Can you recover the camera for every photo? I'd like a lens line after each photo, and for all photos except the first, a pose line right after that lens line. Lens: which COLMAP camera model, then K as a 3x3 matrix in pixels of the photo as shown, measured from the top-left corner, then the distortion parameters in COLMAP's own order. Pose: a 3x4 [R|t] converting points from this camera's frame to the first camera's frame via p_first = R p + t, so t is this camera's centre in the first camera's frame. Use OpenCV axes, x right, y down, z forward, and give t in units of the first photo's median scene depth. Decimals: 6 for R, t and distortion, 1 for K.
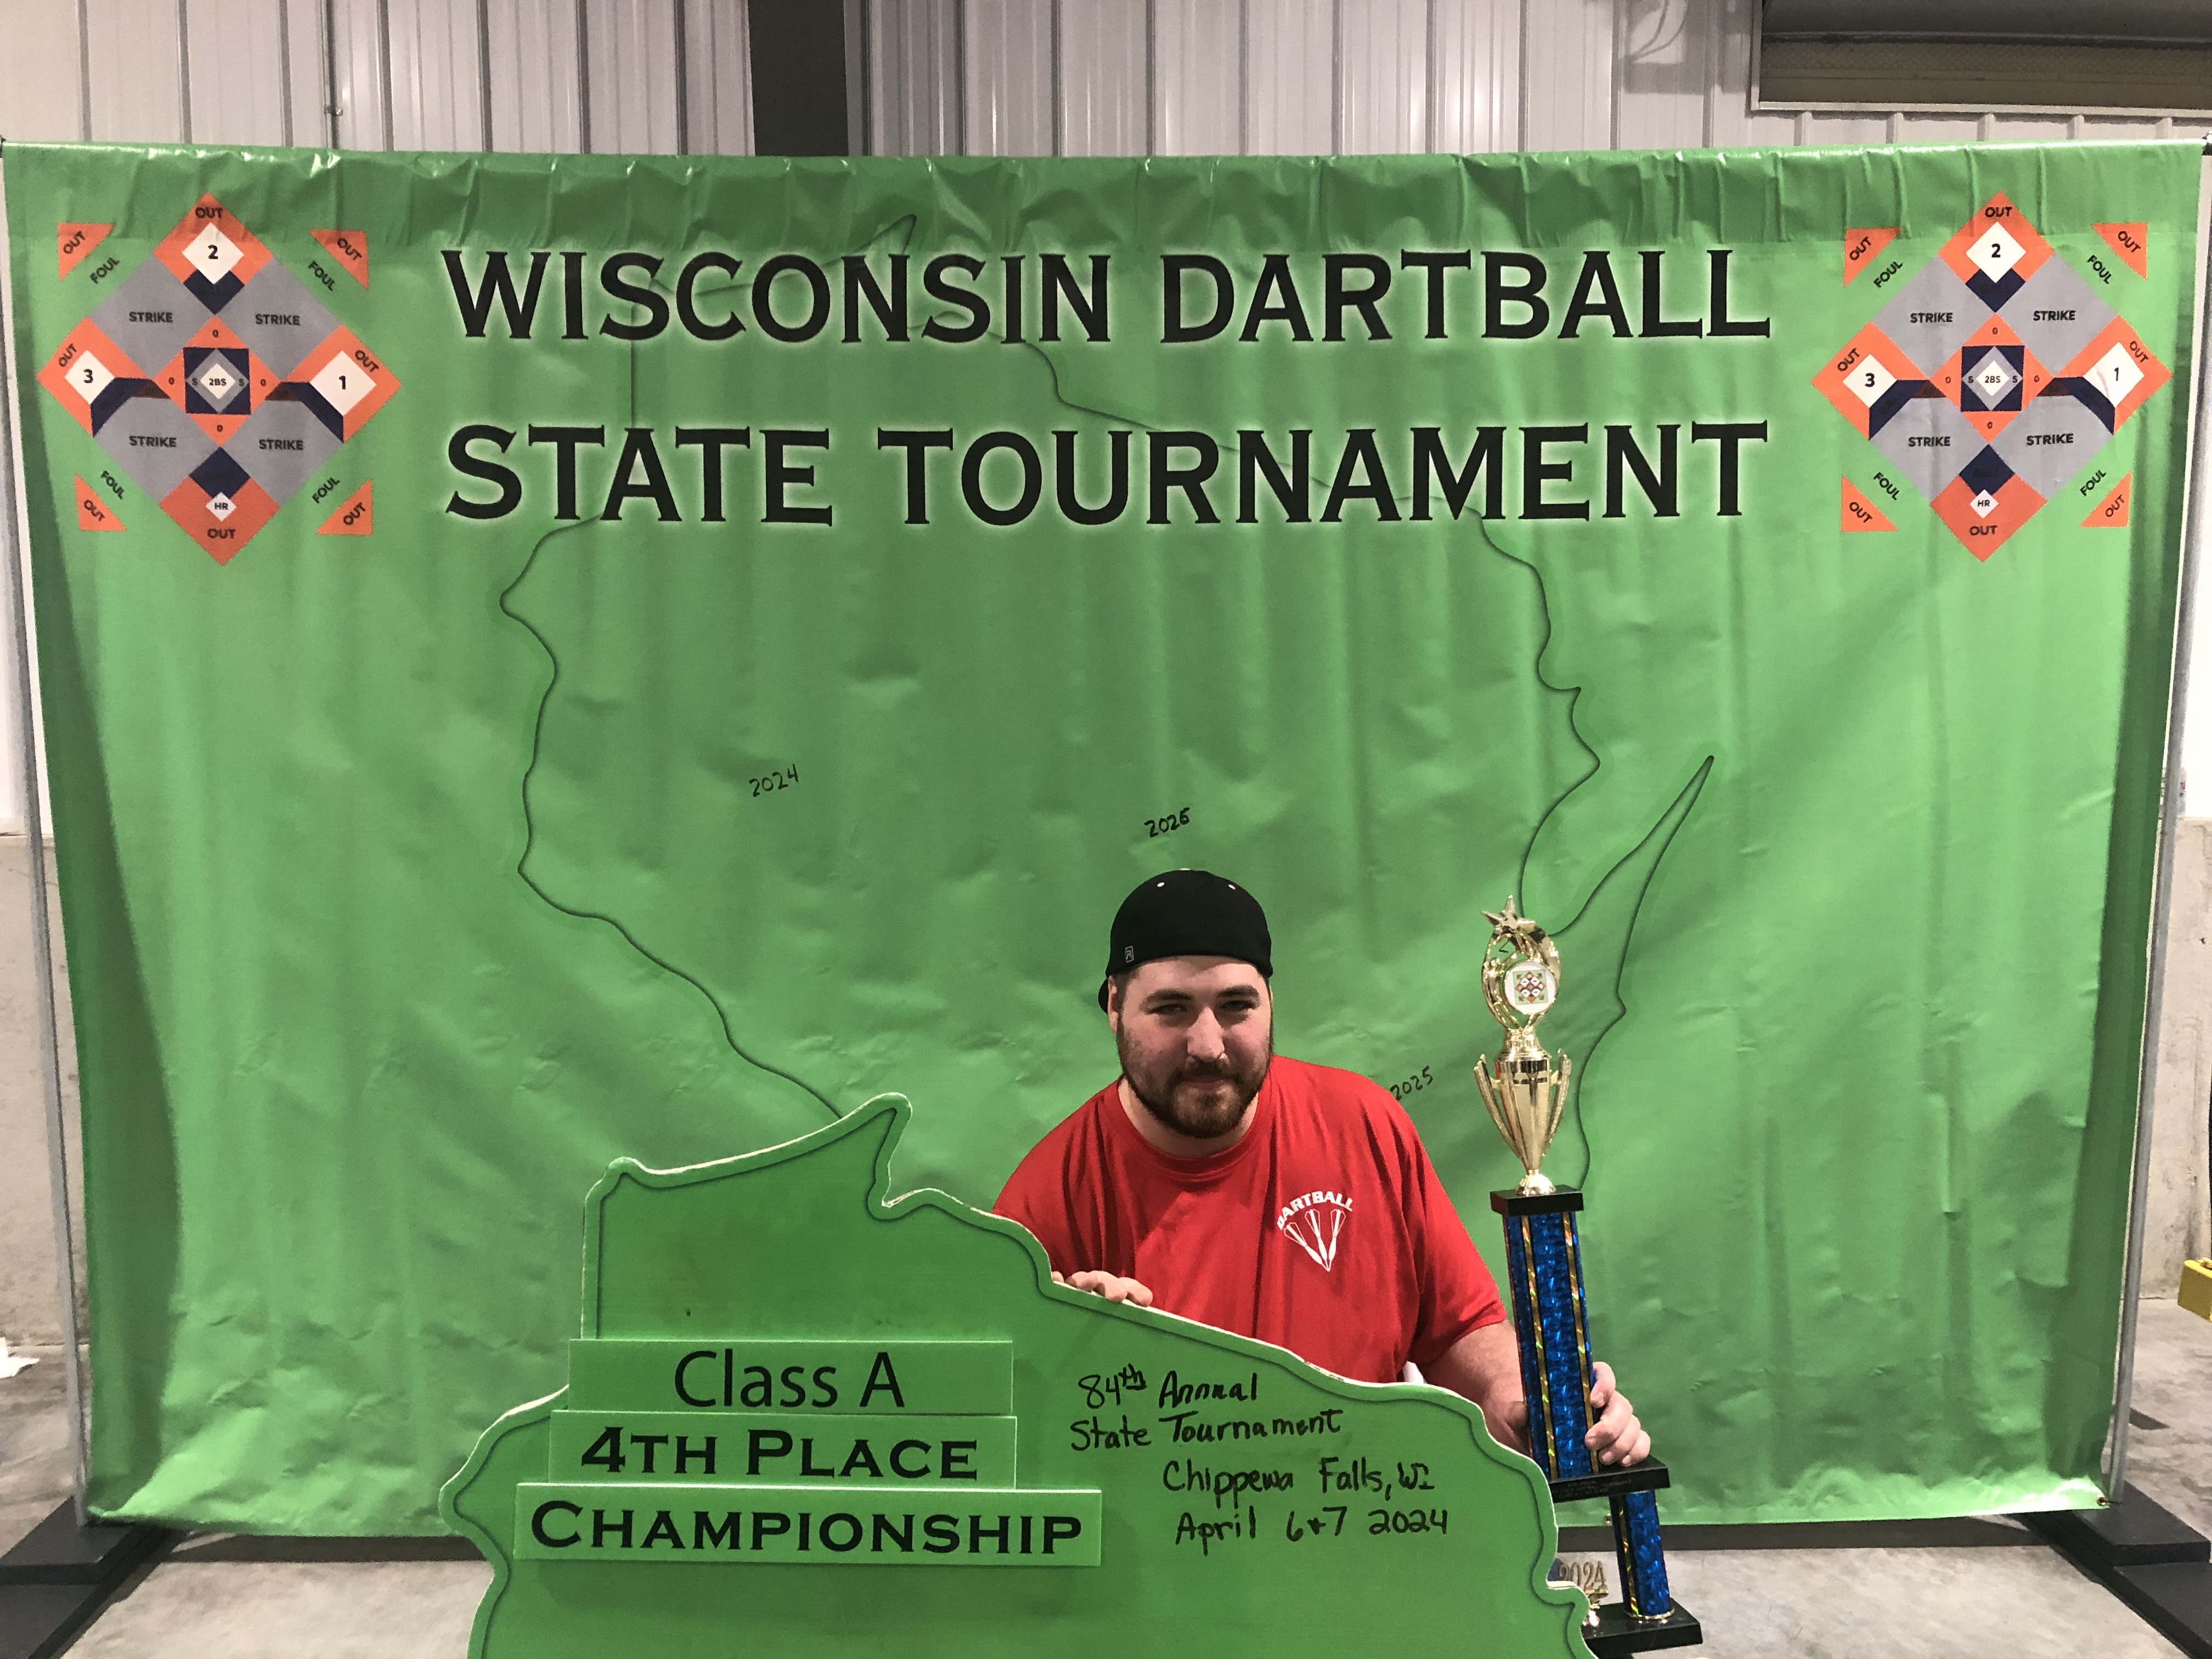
lens RADIAL K [[1792.1, 0, 1106.3], [0, 1792.1, 817.5], [0, 0, 1]] dist [0.004436, 0.014099]
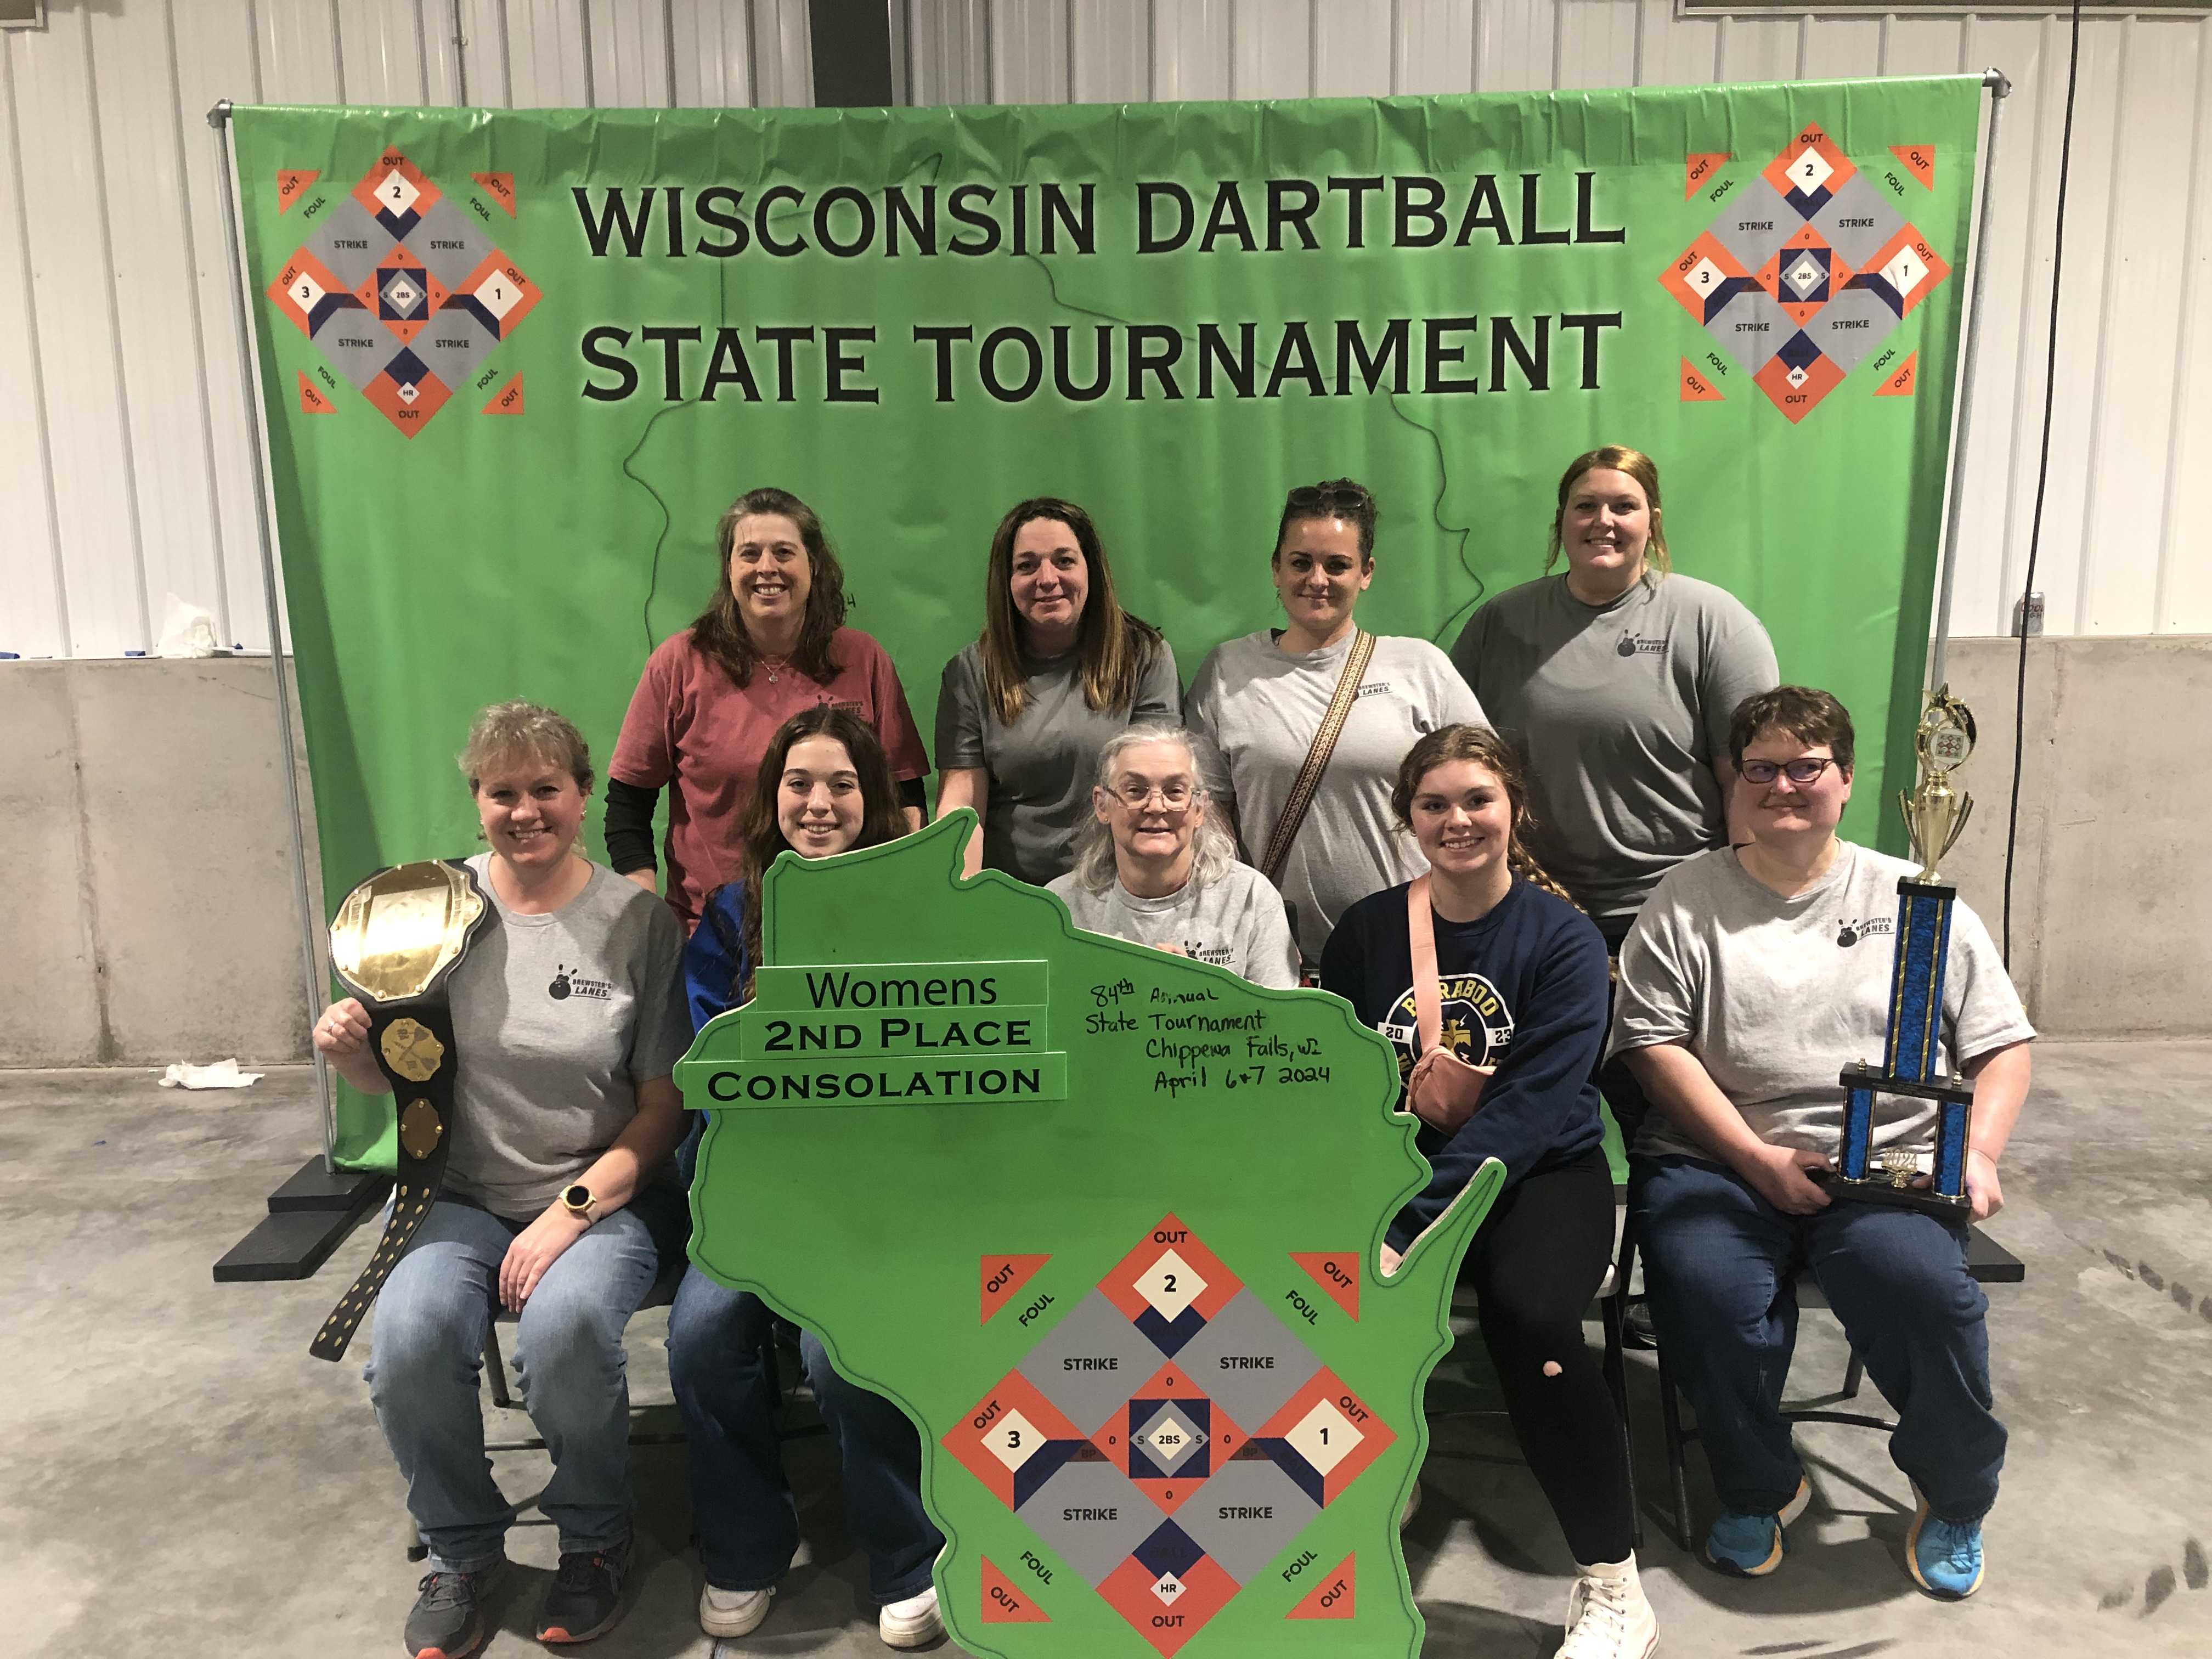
lens RADIAL K [[1793.9, 0, 1100.1], [0, 1793.9, 818.5], [0, 0, 1]] dist [0.004729, 0.007989]
pose [[0.999230, 0.000115, -0.039239, 0.054557], [0.003381, 0.996024, 0.089019, 0.018188], [0.039093, -0.089084, 0.995257, -0.292688]]
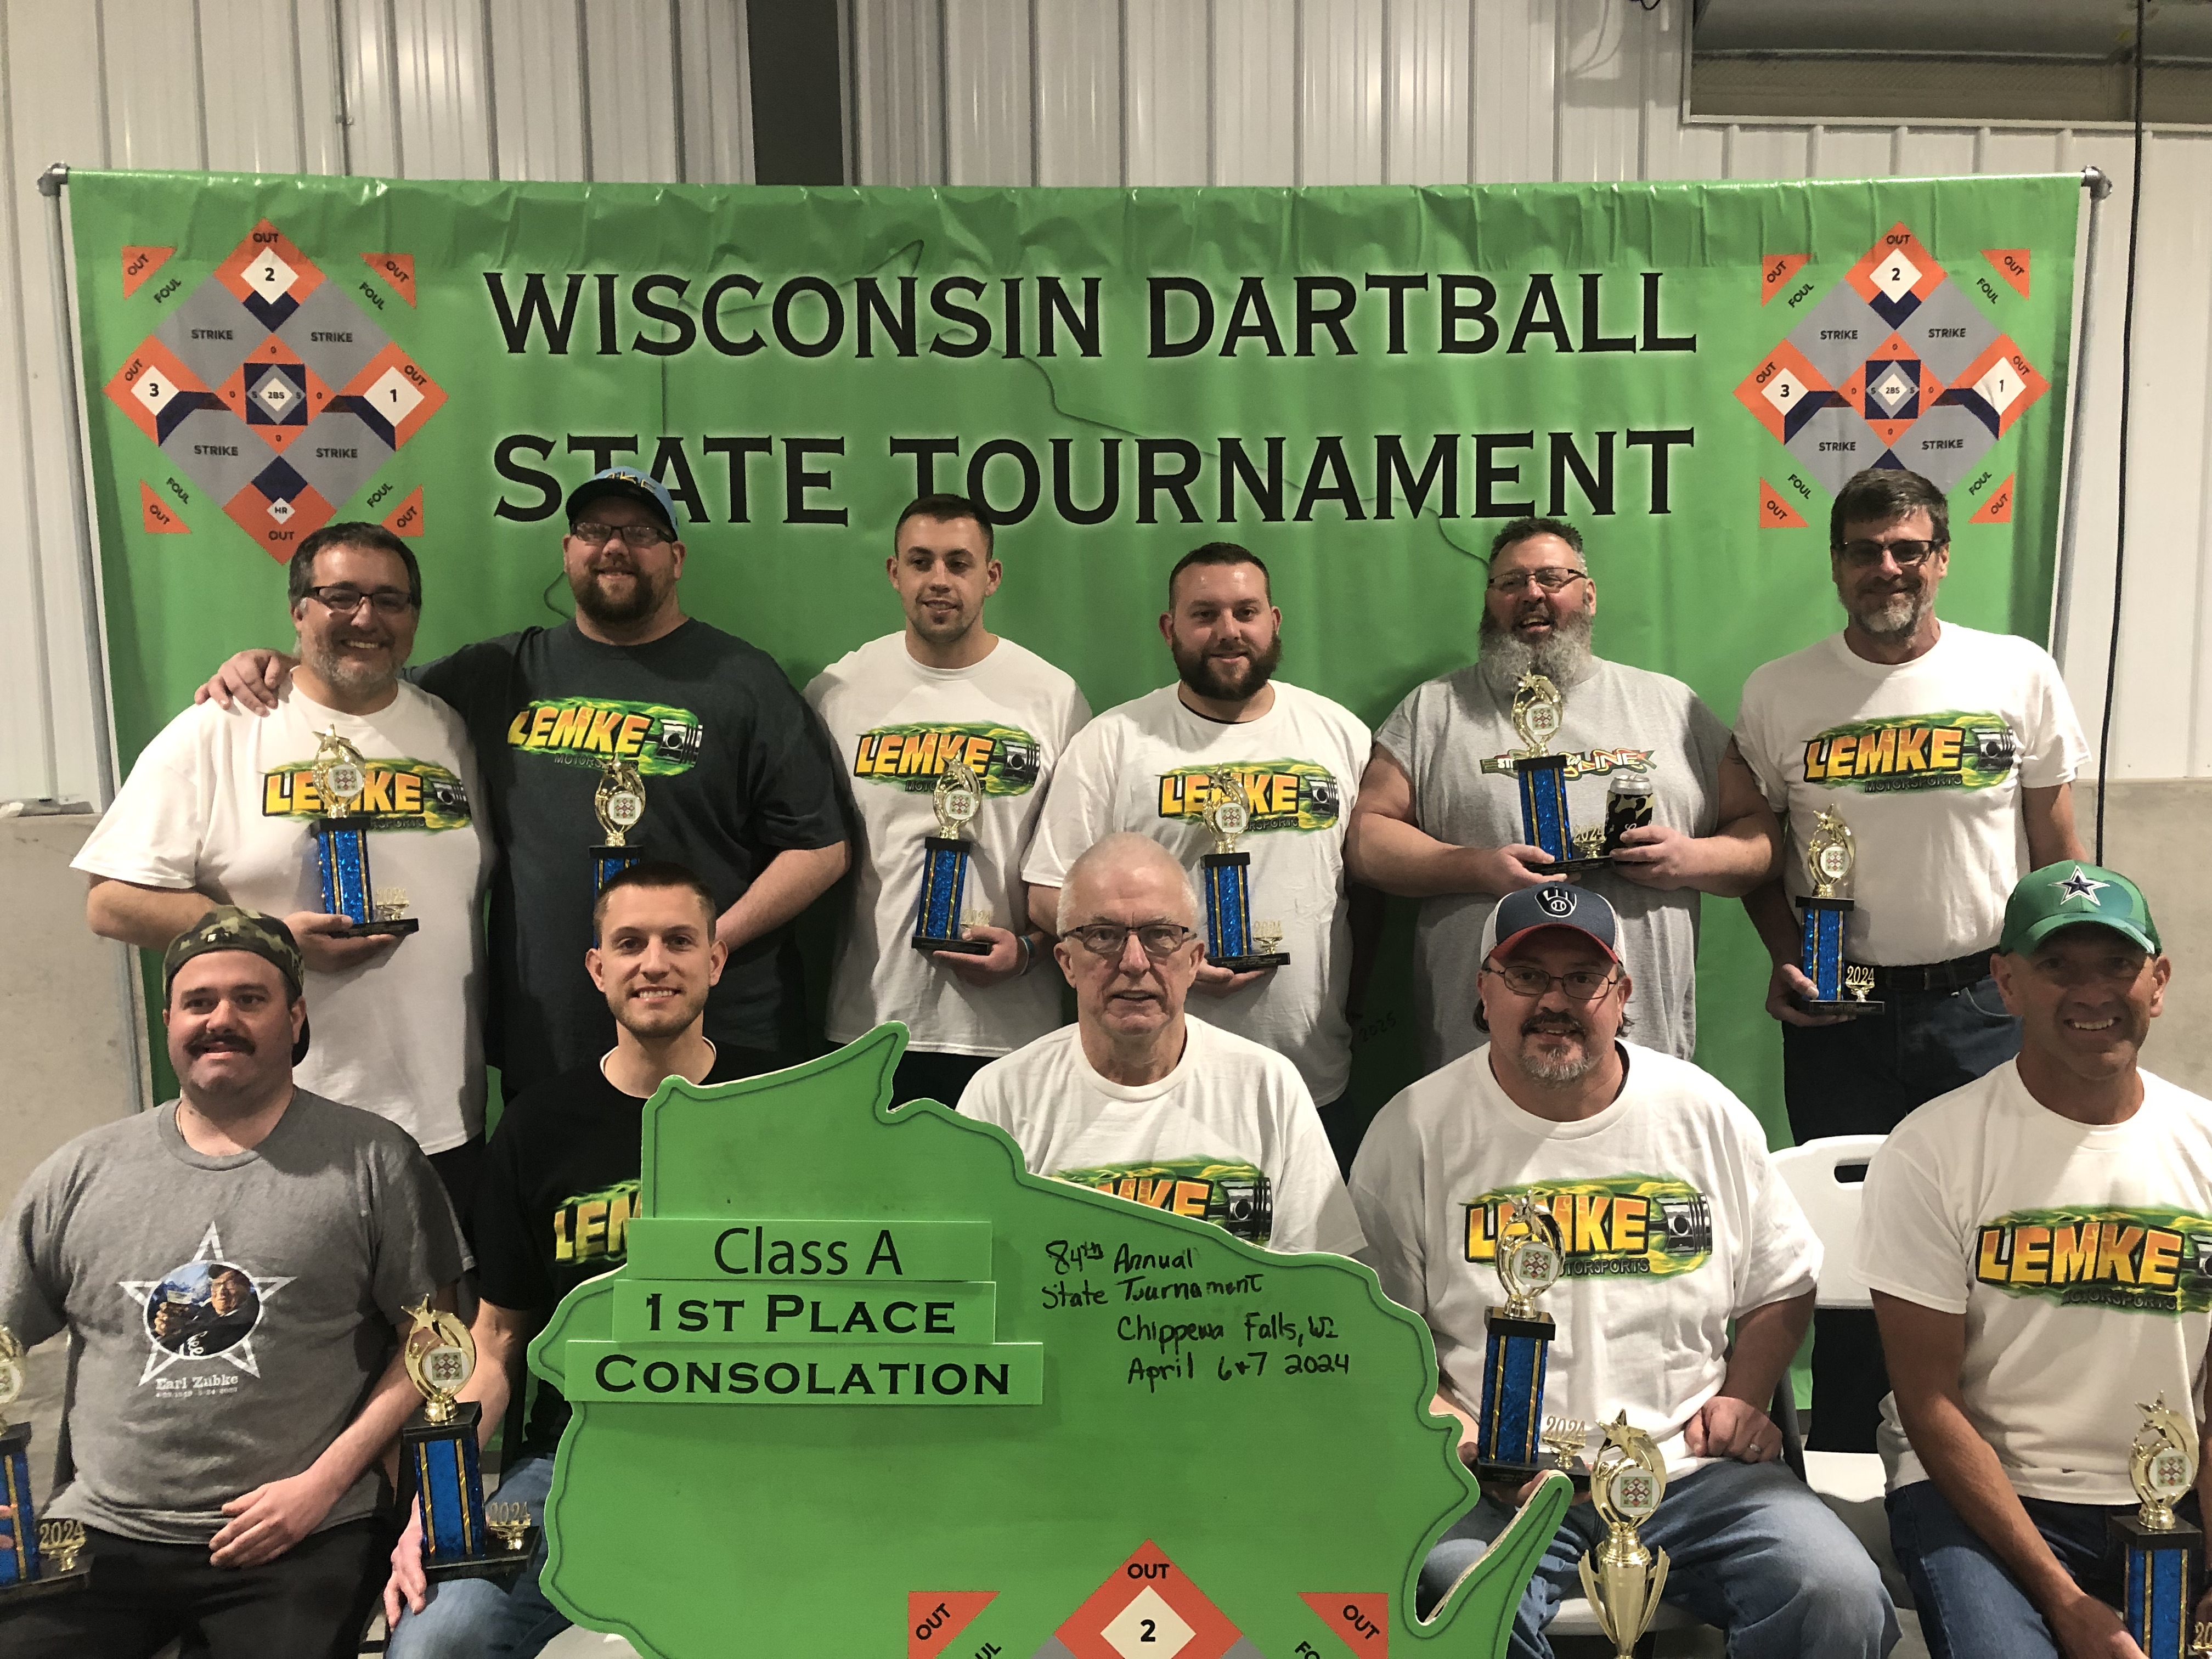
lens RADIAL K [[1790.5, 0, 1118.5], [0, 1790.5, 841.5], [0, 0, 1]] dist [0.009082, 0.003075]
pose [[0.999302, -0.010322, 0.035891, -0.029796], [0.009164, 0.999437, 0.032279, -0.004415], [-0.036204, -0.031928, 0.998834, -0.104269]]
